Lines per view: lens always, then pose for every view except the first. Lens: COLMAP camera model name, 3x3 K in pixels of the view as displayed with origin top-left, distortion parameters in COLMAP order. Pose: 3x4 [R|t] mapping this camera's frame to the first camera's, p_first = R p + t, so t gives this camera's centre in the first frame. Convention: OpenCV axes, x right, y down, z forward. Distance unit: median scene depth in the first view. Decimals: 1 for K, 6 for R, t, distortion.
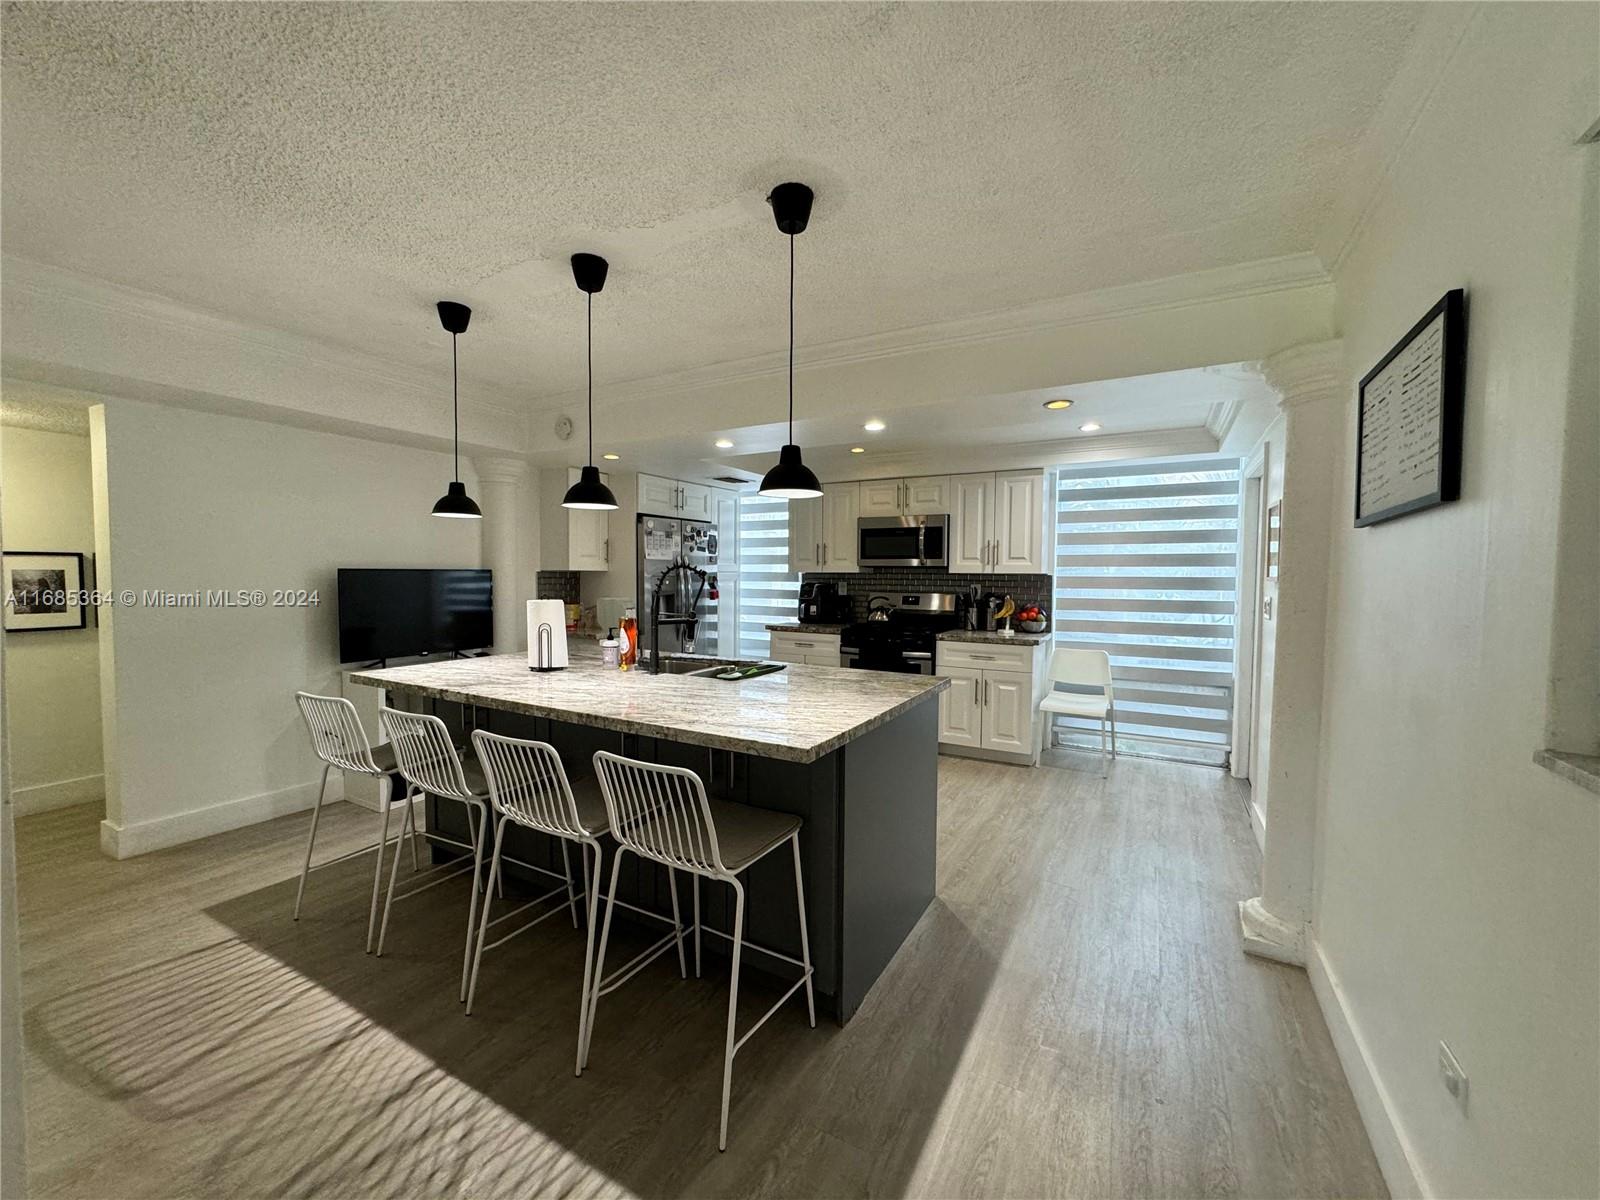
lens RADIAL K [[637.6, 0, 800.1], [0, 637.6, 597.5], [0, 0, 1]] dist [-0.003907, 0.001302]
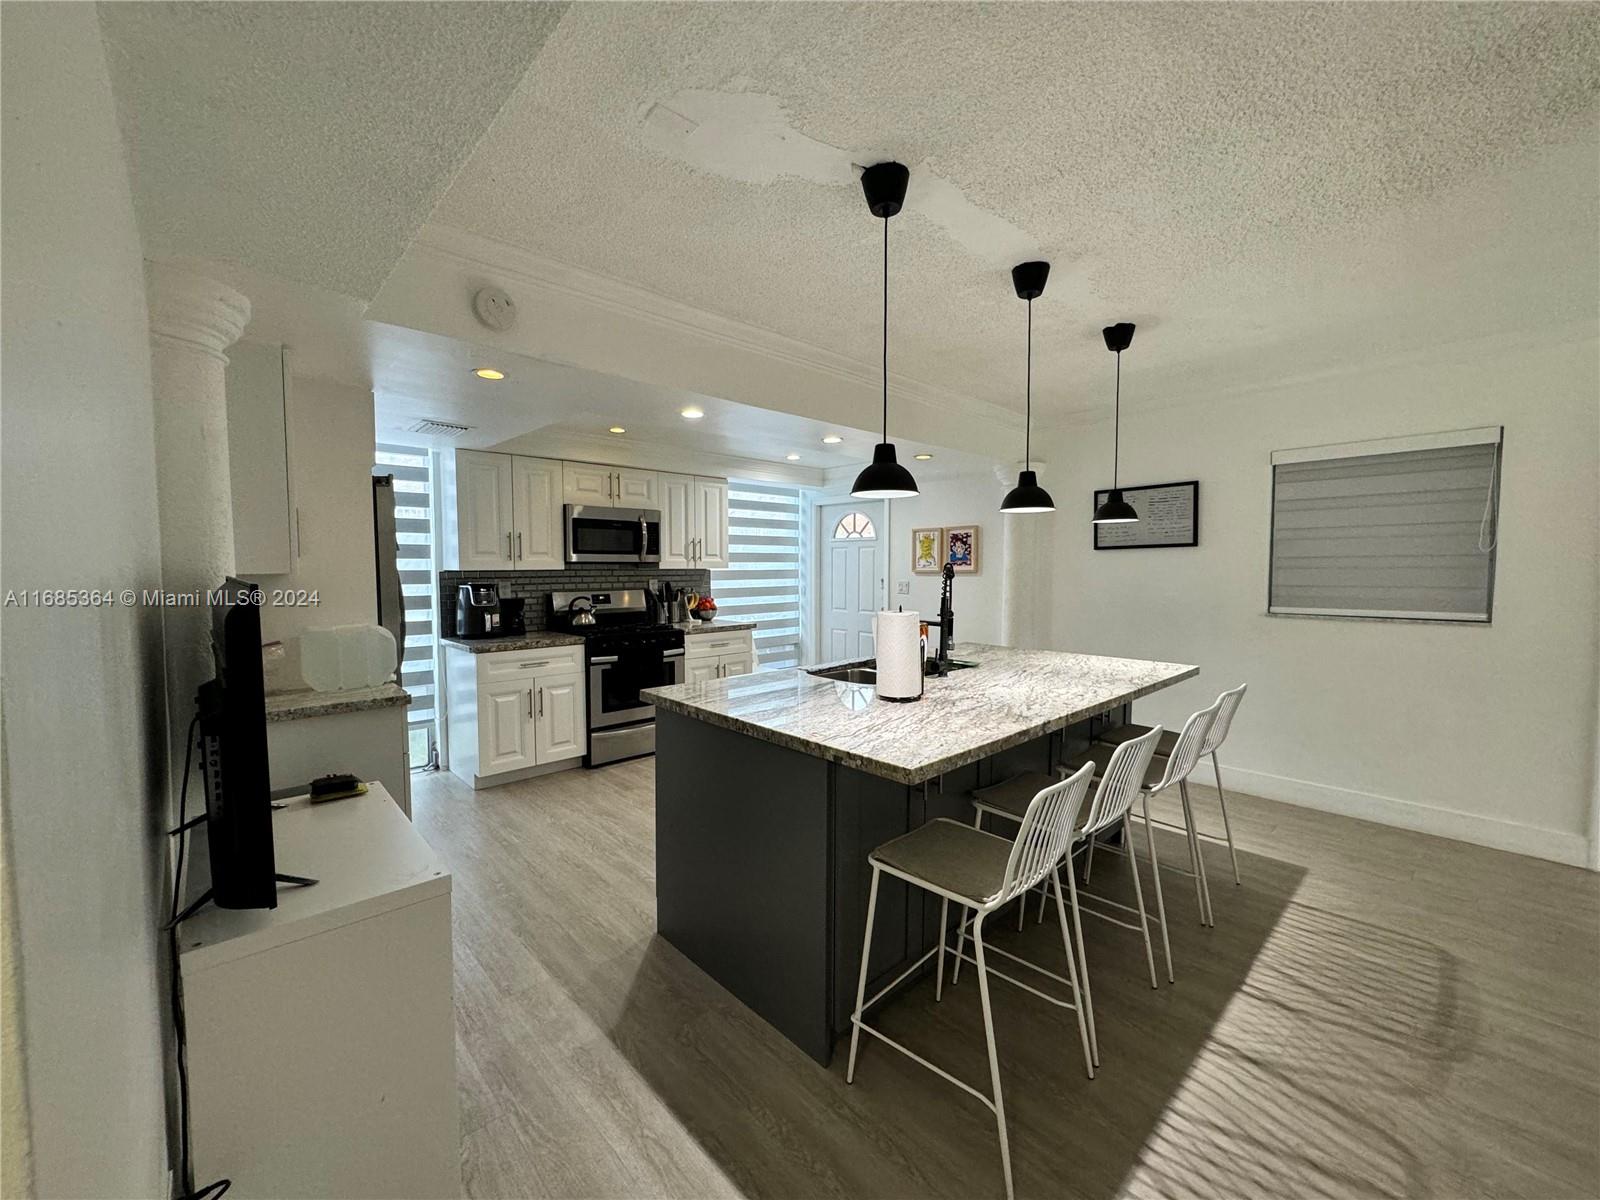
lens RADIAL K [[637.6, 0, 799.8], [0, 637.6, 599.3], [0, 0, 1]] dist [-0.003907, 0.001302]
pose [[0.298939, -0.058246, 0.952493, -0.672934], [0.040009, 0.998023, 0.048473, -0.030799], [-0.953433, 0.023618, 0.300678, 0.496384]]
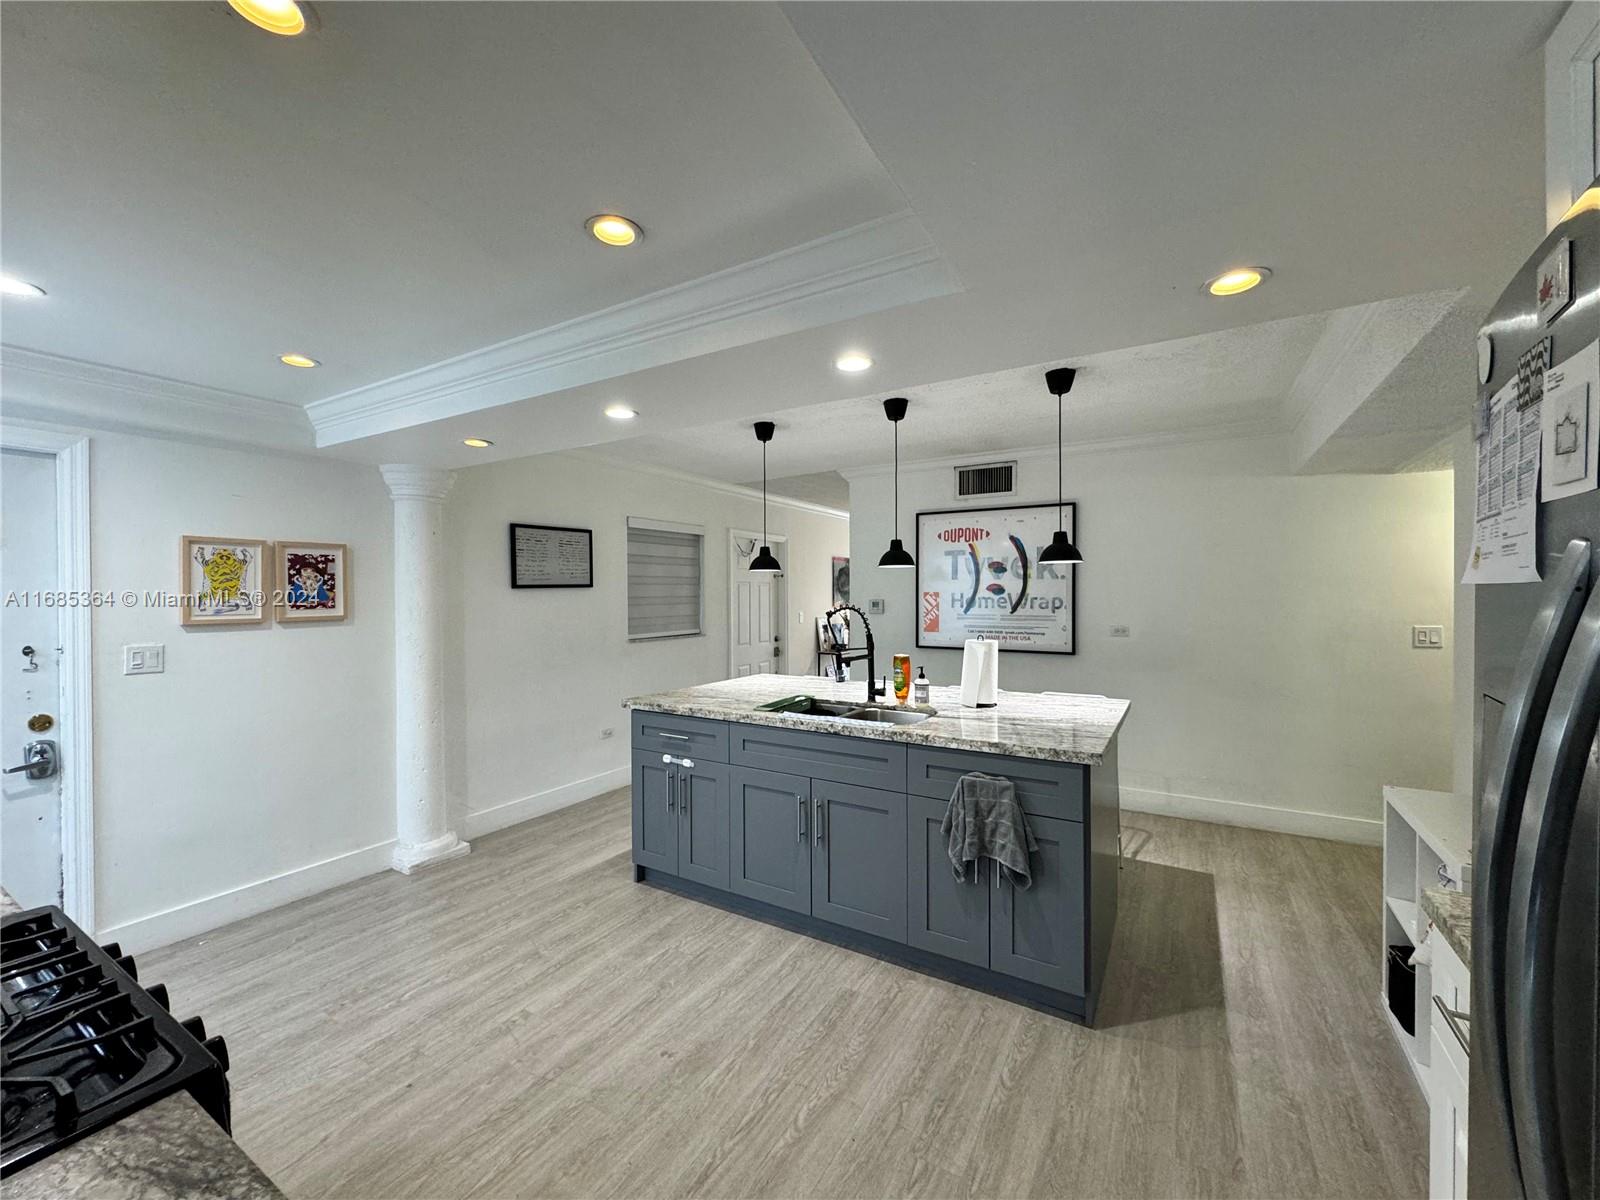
lens RADIAL K [[637.6, 0, 801.4], [0, 637.6, 597.1], [0, 0, 1]] dist [-0.003907, 0.001302]
pose [[-0.999450, -0.003034, 0.033023, -0.075088], [-0.001645, 0.999116, 0.042008, -0.063895], [-0.033122, 0.041930, -0.998571, 1.172954]]
